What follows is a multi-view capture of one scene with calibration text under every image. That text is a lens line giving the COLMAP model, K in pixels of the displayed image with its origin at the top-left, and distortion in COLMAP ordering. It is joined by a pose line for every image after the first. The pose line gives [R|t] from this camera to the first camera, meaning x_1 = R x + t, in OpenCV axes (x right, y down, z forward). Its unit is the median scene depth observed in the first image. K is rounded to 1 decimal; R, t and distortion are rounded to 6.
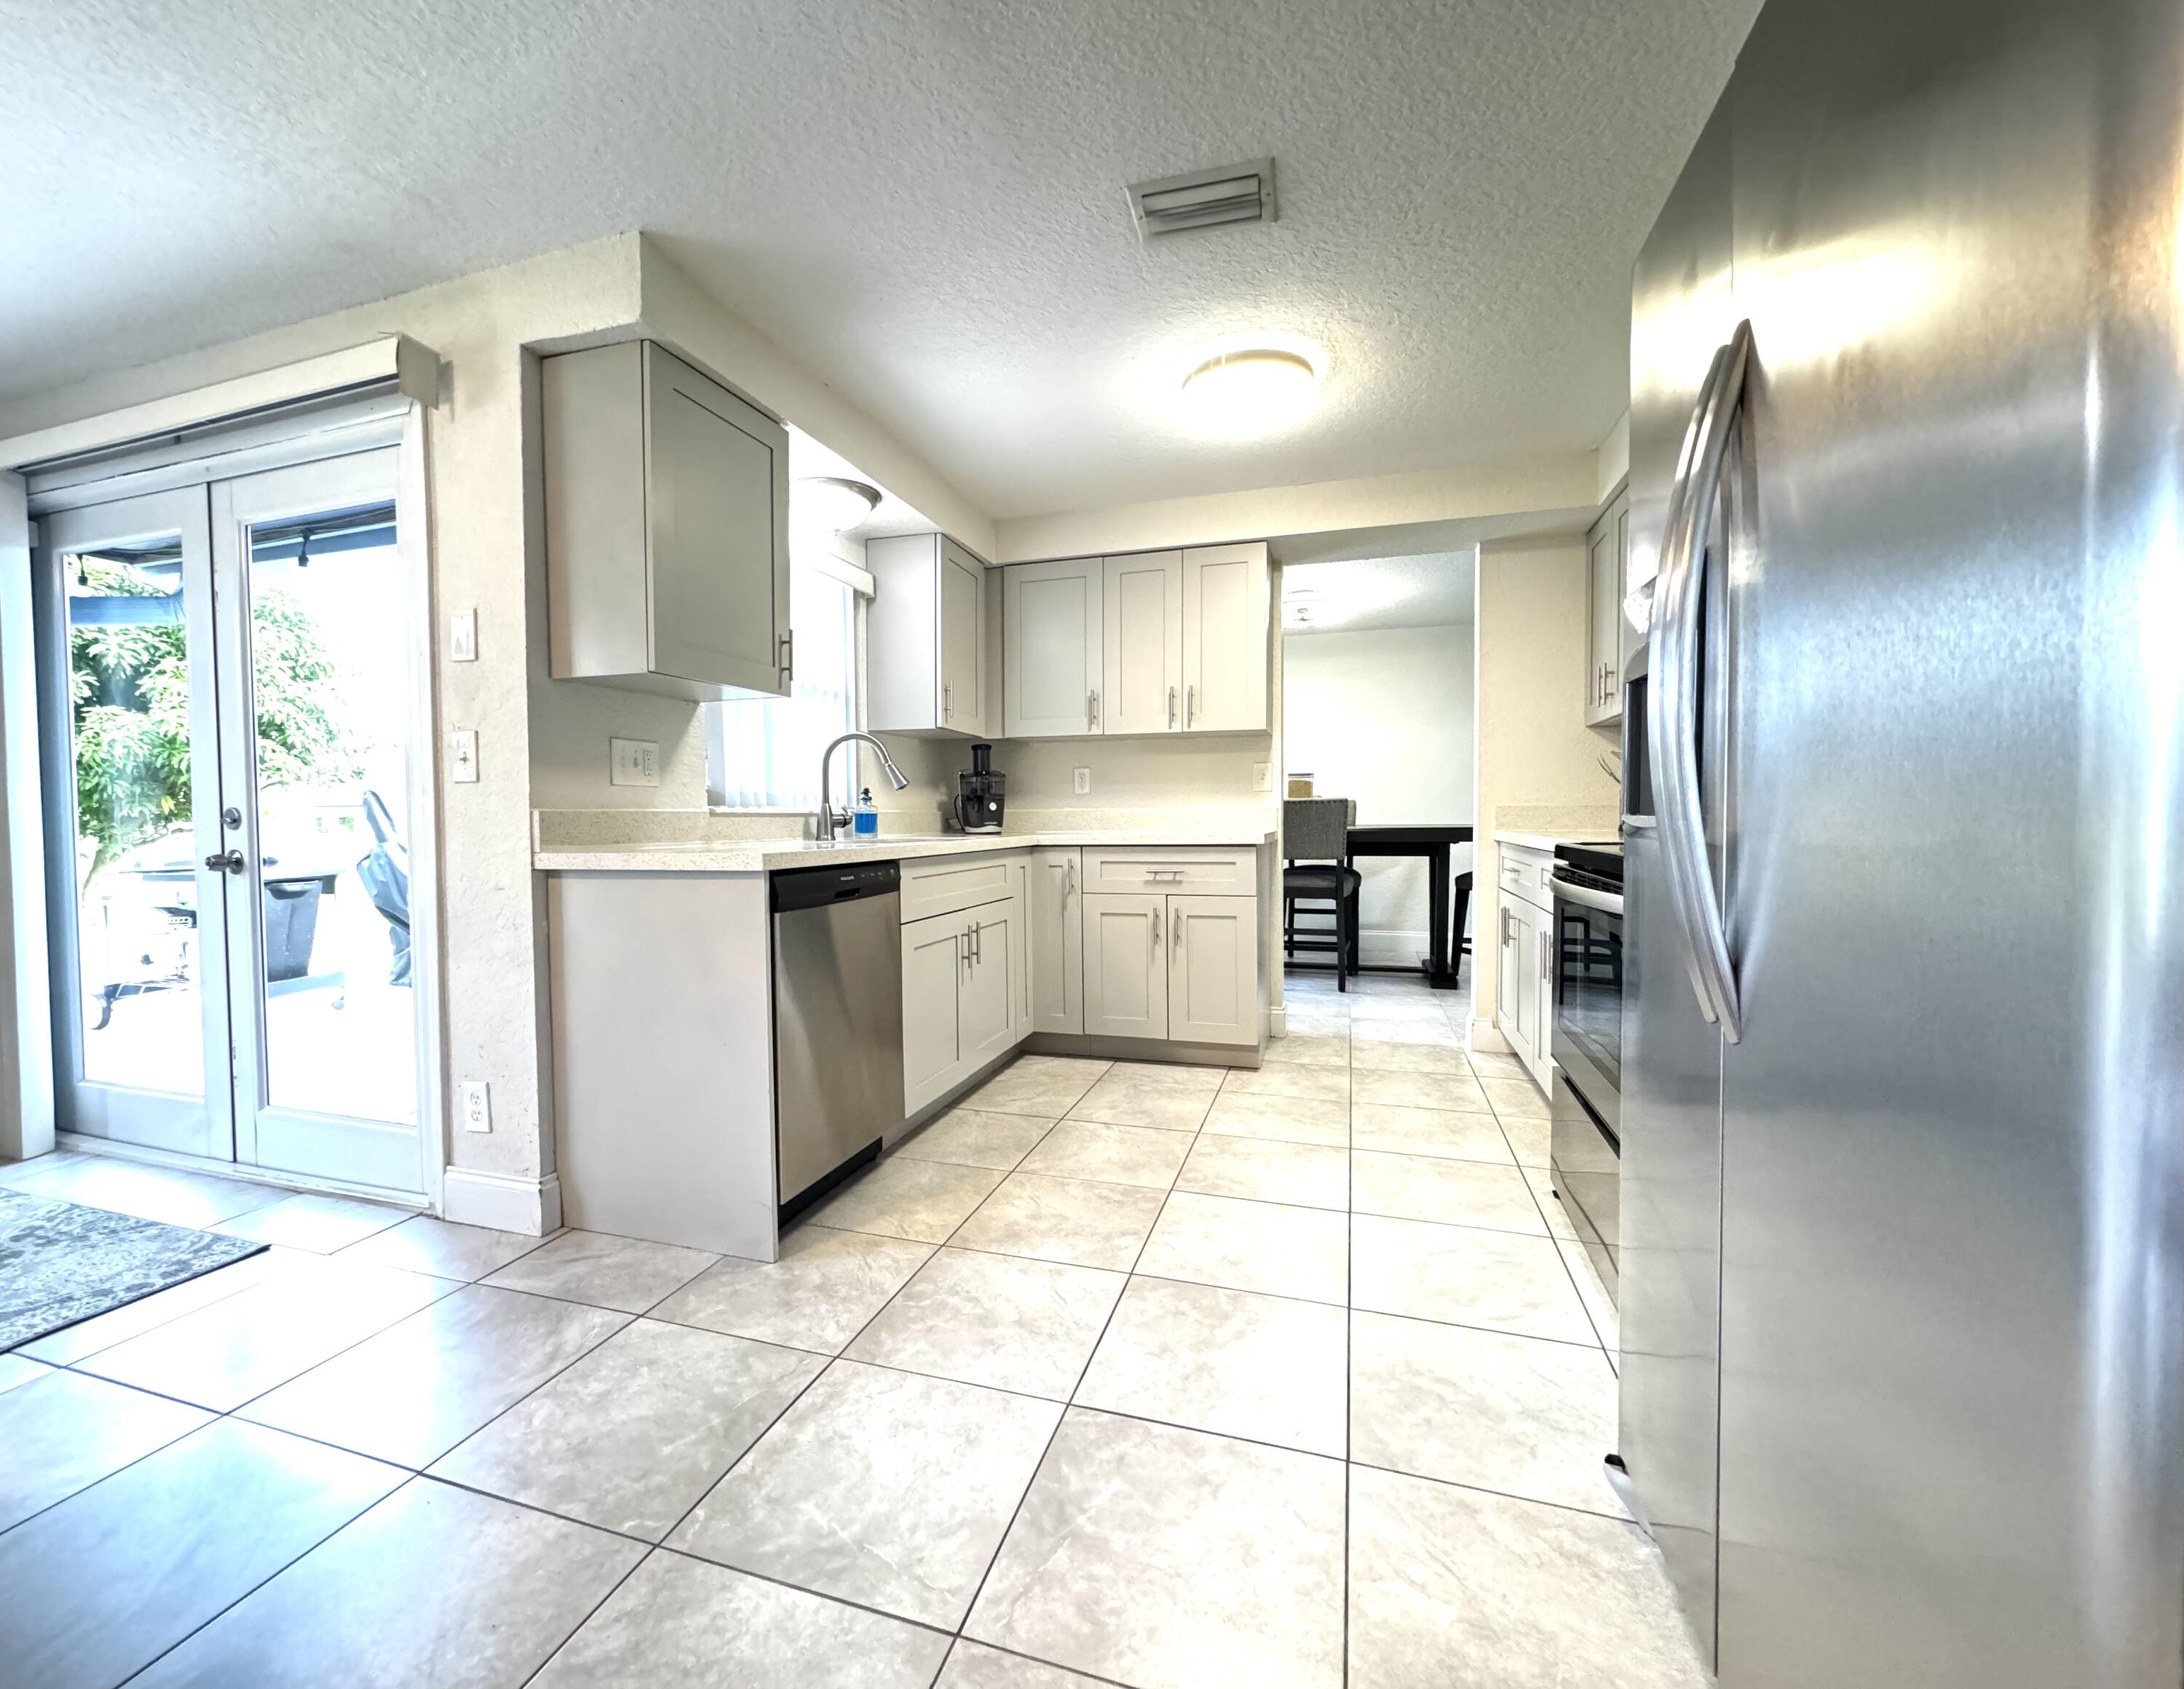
lens RADIAL K [[894.9, 0, 1069.8], [0, 894.9, 839.9], [0, 0, 1]] dist [0.000392, 0.000432]
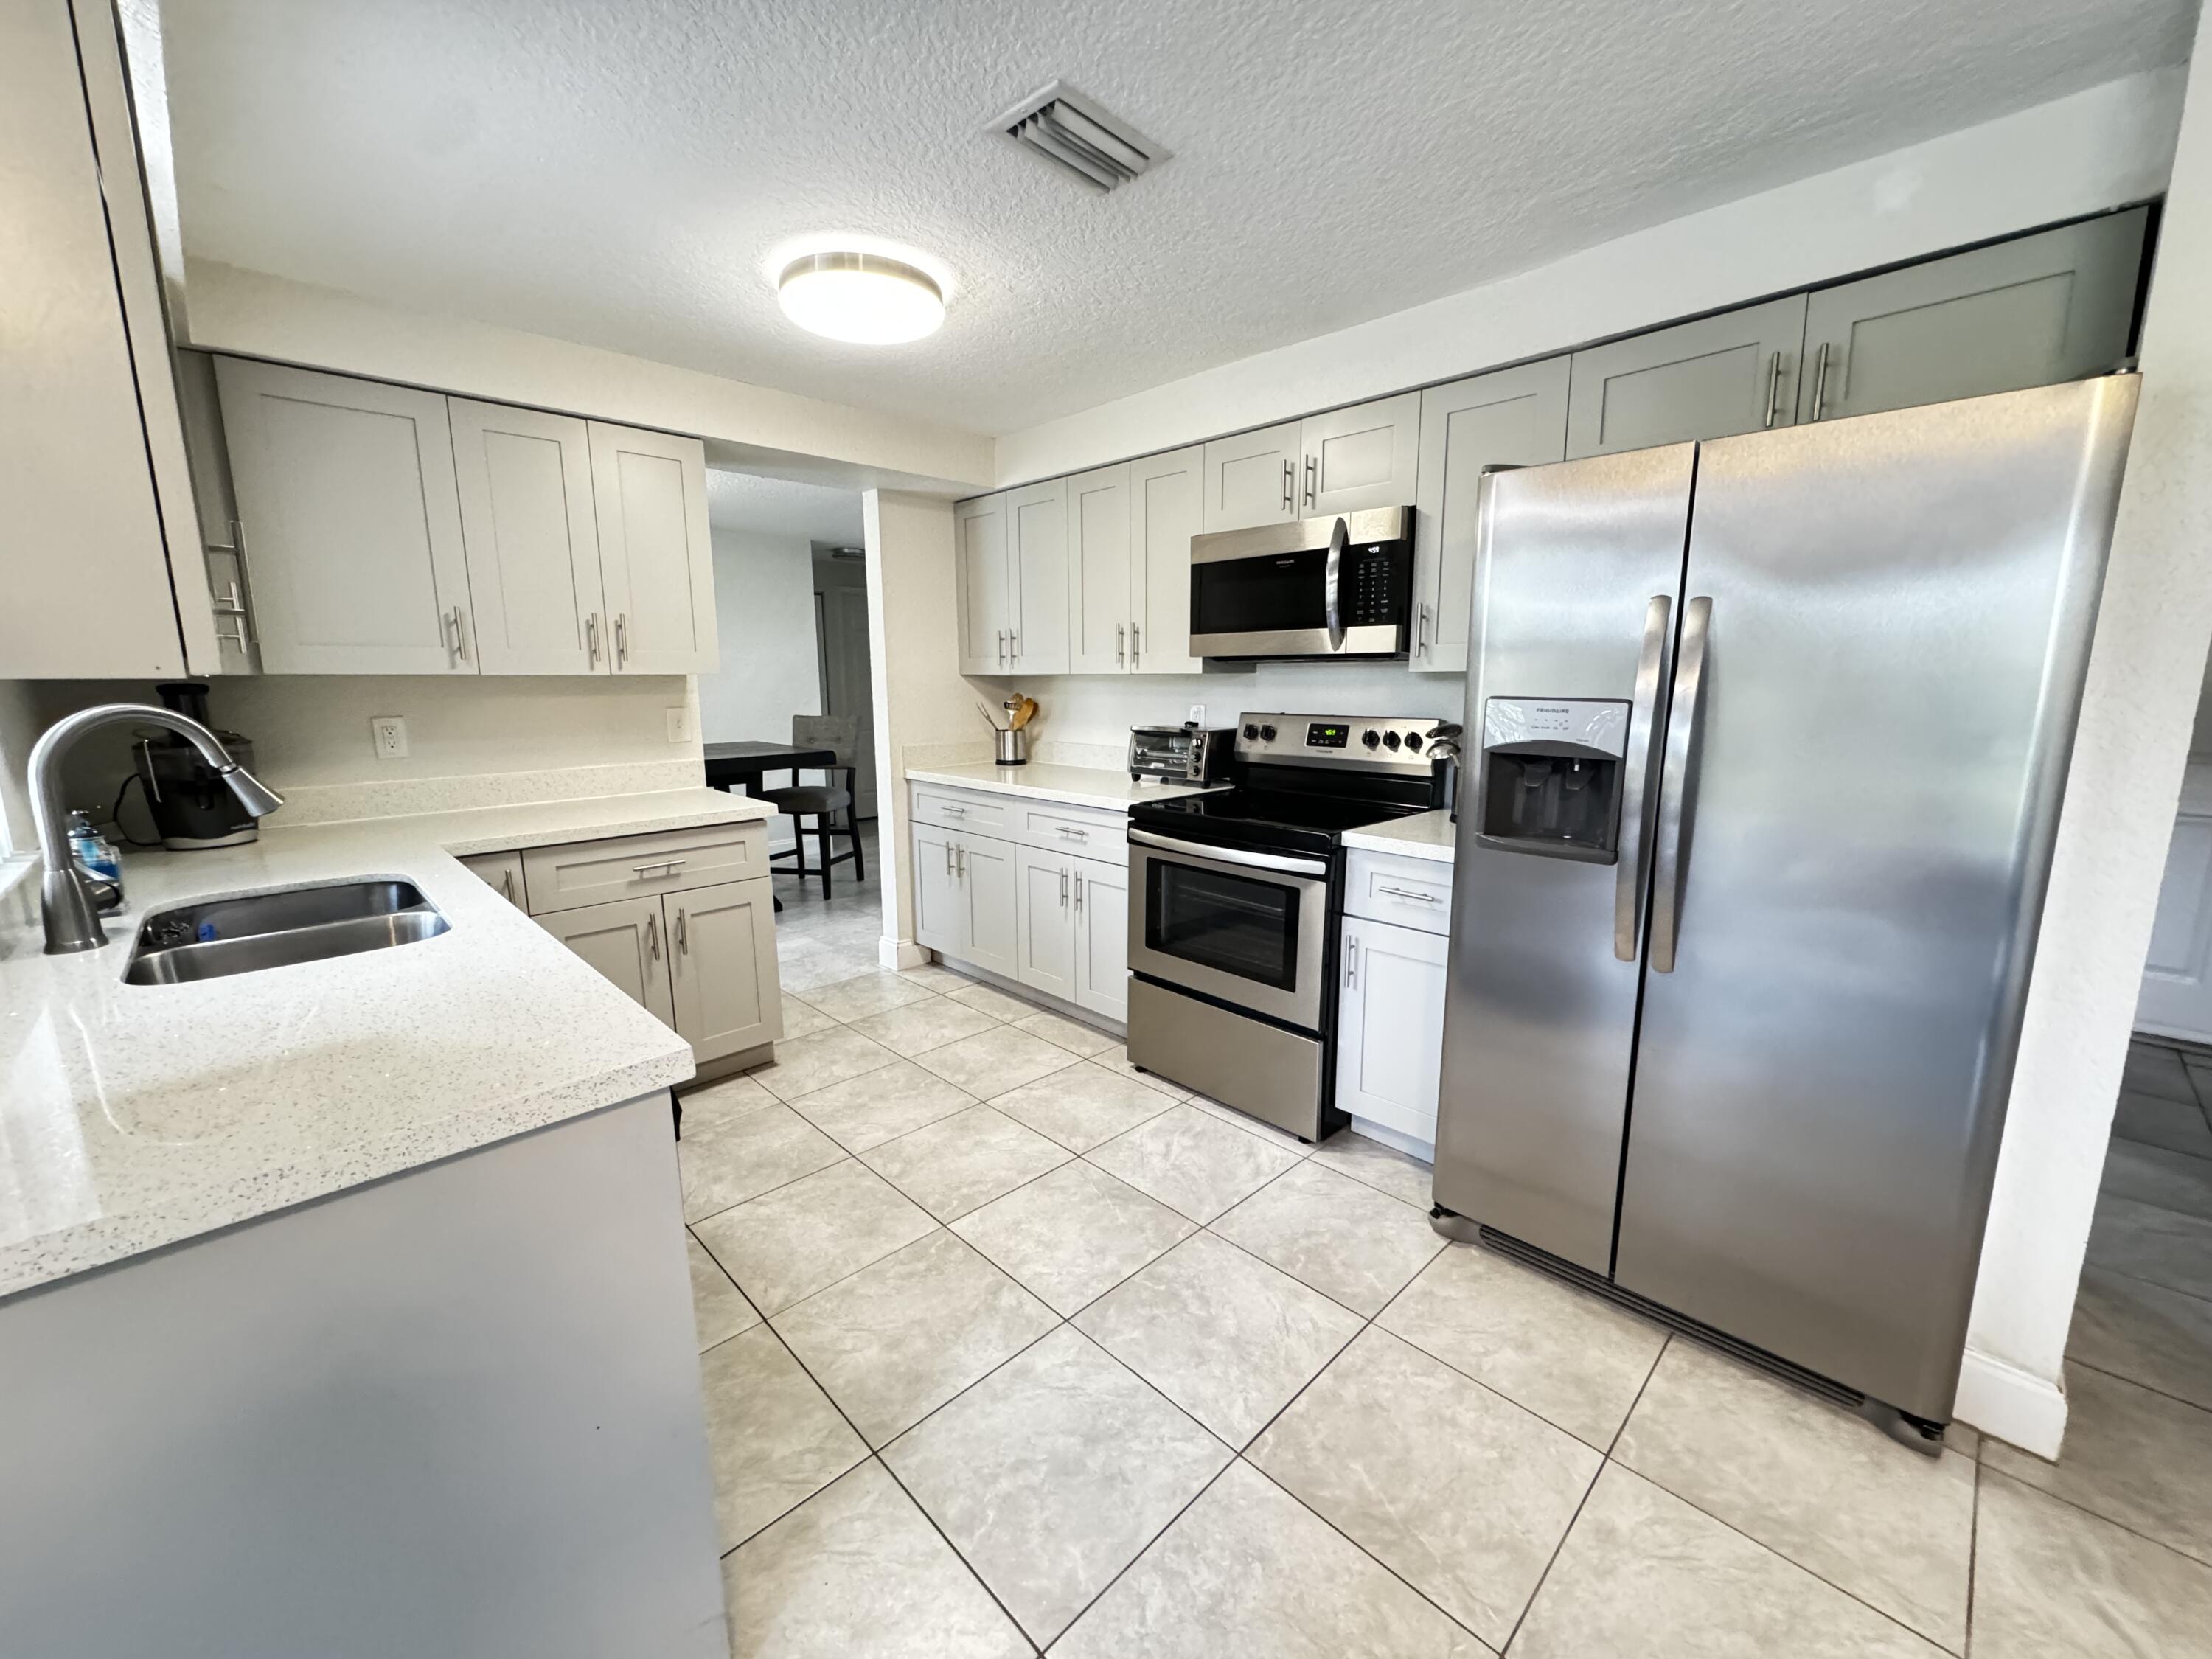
lens RADIAL K [[881.6, 0, 1095.5], [0, 881.6, 819.5], [0, 0, 1]] dist [-0.002127, -0.000085]
pose [[0.472334, -0.140545, 0.870142, -0.431226], [0.028030, 0.989101, 0.144544, -0.120003], [-0.880974, -0.043883, 0.471126, 0.355735]]
